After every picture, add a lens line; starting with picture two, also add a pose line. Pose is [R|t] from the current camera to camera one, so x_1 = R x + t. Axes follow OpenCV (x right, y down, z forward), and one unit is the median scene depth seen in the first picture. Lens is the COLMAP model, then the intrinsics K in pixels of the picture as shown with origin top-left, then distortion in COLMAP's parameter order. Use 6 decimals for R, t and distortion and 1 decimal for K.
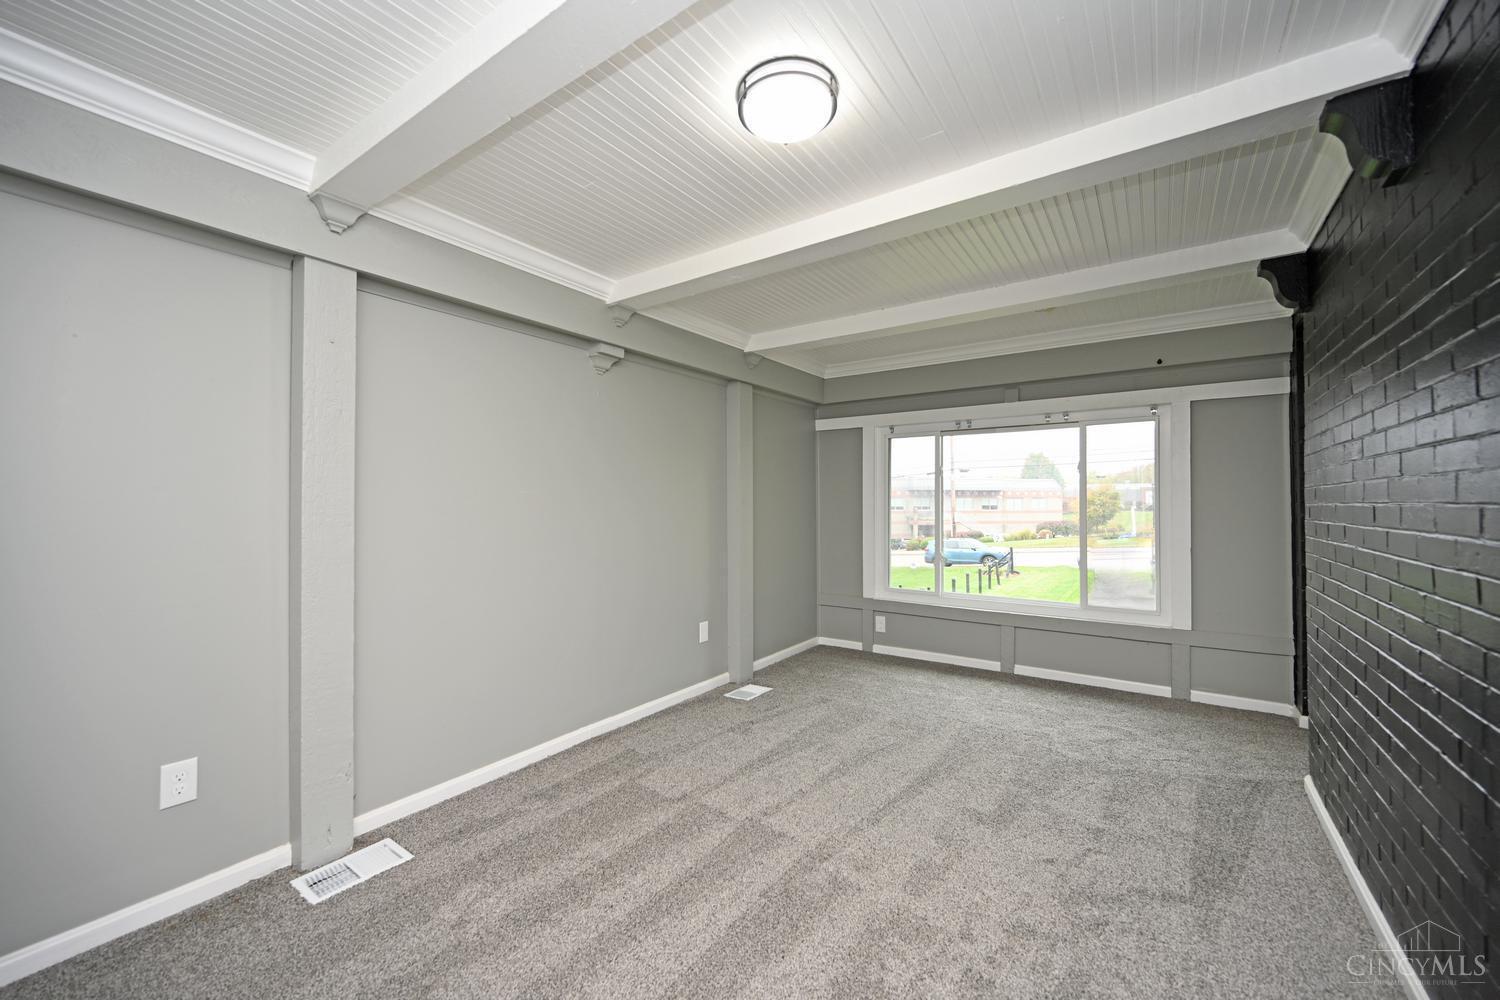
lens RADIAL K [[591.4, 0, 746.8], [0, 591.4, 500.3], [0, 0, 1]] dist [-0.003729, 0.001417]
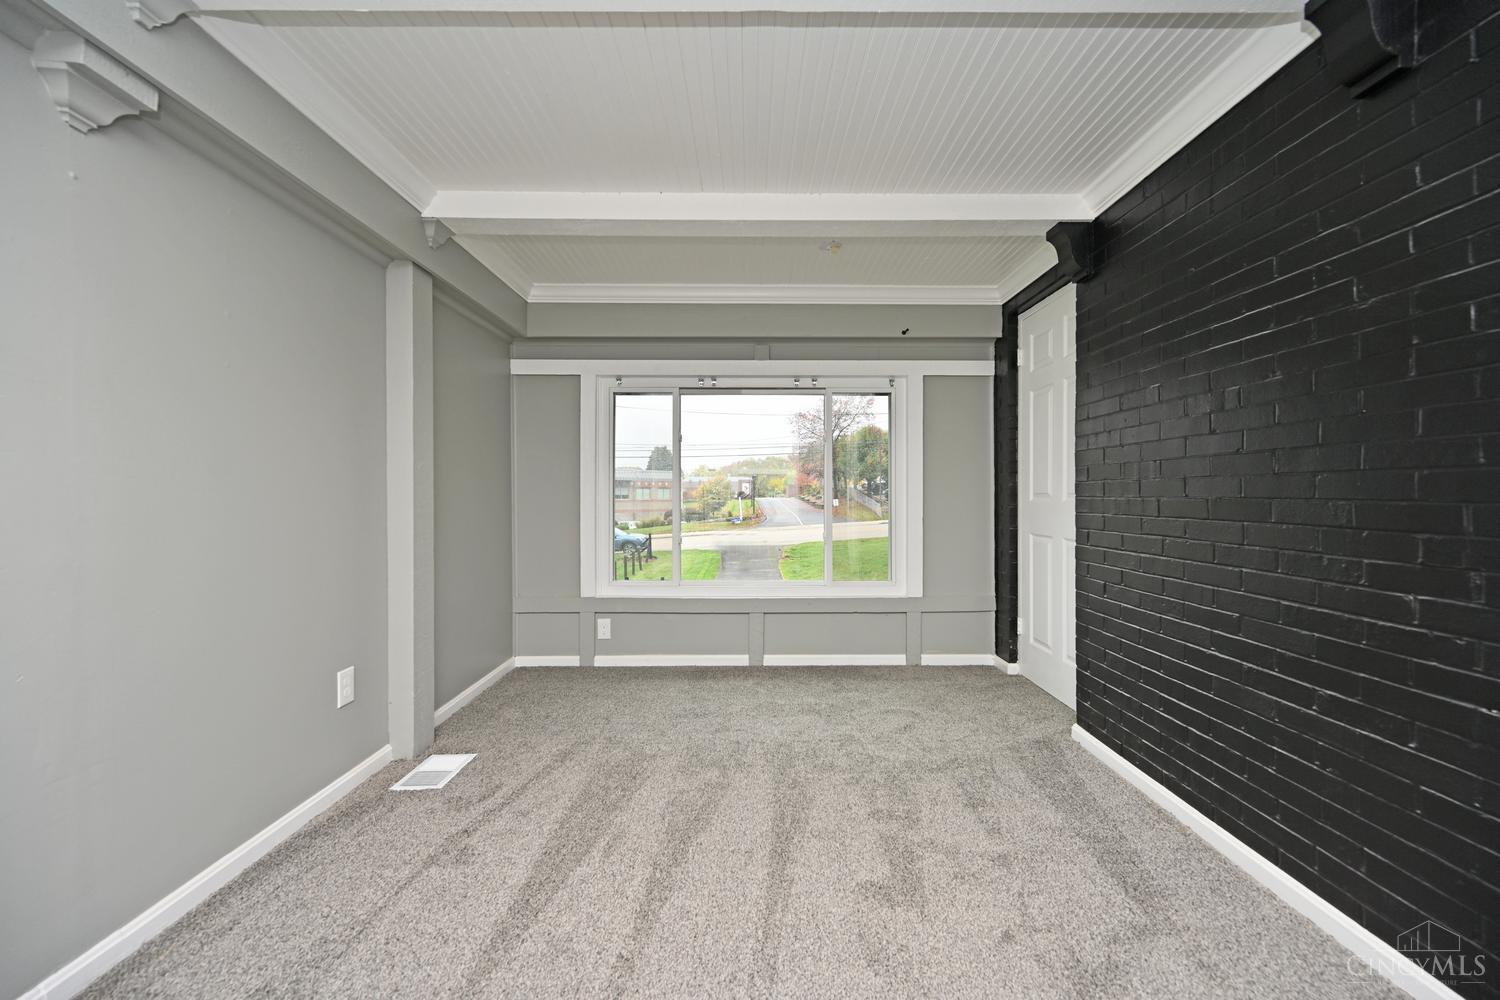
lens RADIAL K [[591.4, 0, 756.7], [0, 591.4, 496.1], [0, 0, 1]] dist [-0.003729, 0.001417]
pose [[0.810874, -0.001733, 0.585218, -0.086174], [-0.003690, 0.999961, 0.008074, 0.034505], [-0.585209, -0.008707, 0.810836, 0.317969]]
